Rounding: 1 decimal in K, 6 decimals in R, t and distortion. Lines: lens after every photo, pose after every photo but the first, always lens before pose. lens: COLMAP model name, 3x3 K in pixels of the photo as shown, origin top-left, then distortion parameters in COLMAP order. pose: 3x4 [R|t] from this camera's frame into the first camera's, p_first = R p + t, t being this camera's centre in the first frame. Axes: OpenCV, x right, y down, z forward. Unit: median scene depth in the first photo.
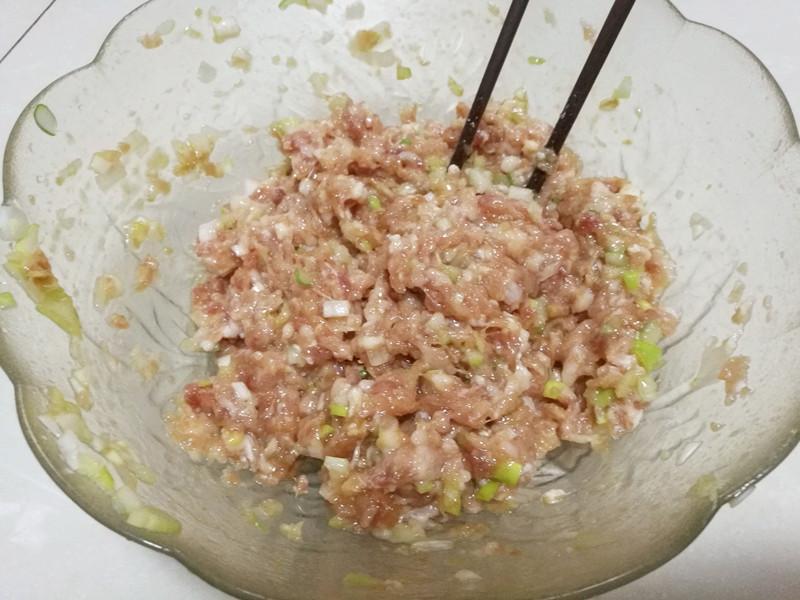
lens RADIAL K [[806.8, 0, 400.0], [0, 806.8, 300.0], [0, 0, 1]] dist [-0.163490, 0.294426]
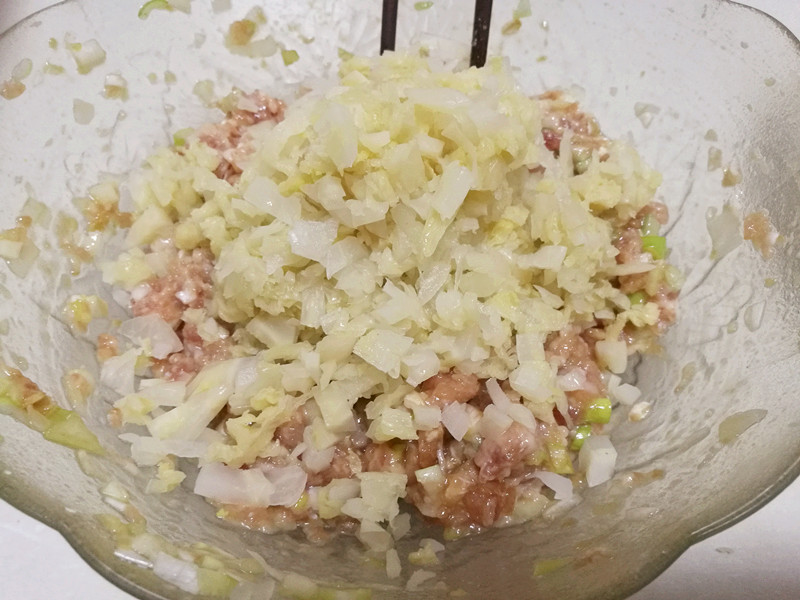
lens RADIAL K [[806.8, 0, 400.0], [0, 806.8, 300.0], [0, 0, 1]] dist [-0.163490, 0.294426]
pose [[0.902630, -0.338730, 0.265560, -0.230946], [0.344022, 0.938549, 0.027830, -0.006365], [-0.258667, 0.066239, 0.963693, 0.117400]]
